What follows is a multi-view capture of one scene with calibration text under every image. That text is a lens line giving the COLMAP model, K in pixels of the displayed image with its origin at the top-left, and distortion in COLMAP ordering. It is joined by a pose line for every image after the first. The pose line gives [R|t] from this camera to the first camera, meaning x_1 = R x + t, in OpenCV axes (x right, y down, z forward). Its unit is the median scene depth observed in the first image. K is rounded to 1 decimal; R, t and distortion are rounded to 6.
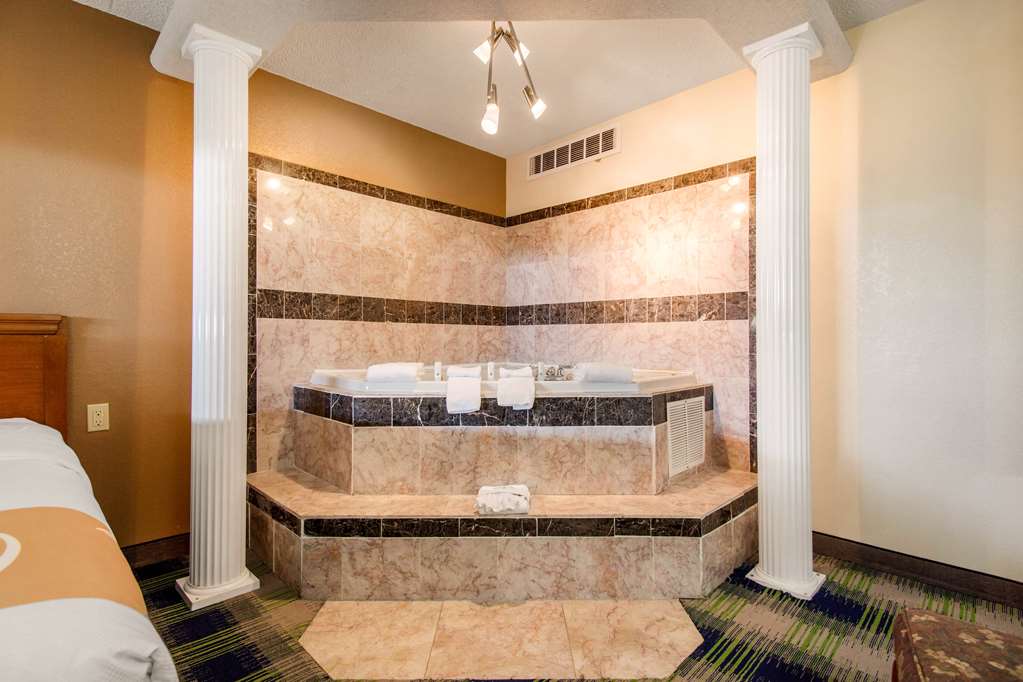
lens RADIAL K [[483.8, 0, 513.6], [0, 483.8, 340.5], [0, 0, 1]] dist [0.021086, 0.000292]
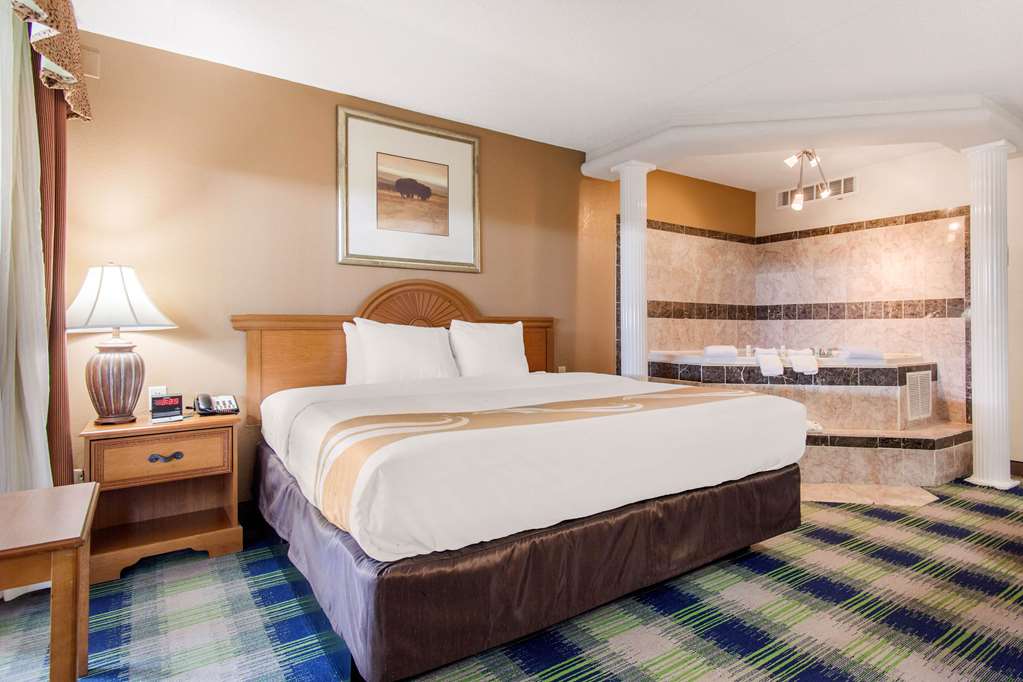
lens RADIAL K [[546.9, 0, 570.8], [0, 546.9, 327.7], [0, 0, 1]] dist [0.018668, -0.004091]
pose [[0.987396, 0.001250, -0.158266, -0.387920], [-0.002415, 0.999971, -0.007168, 0.001385], [0.158253, 0.007460, 0.987370, -0.753631]]
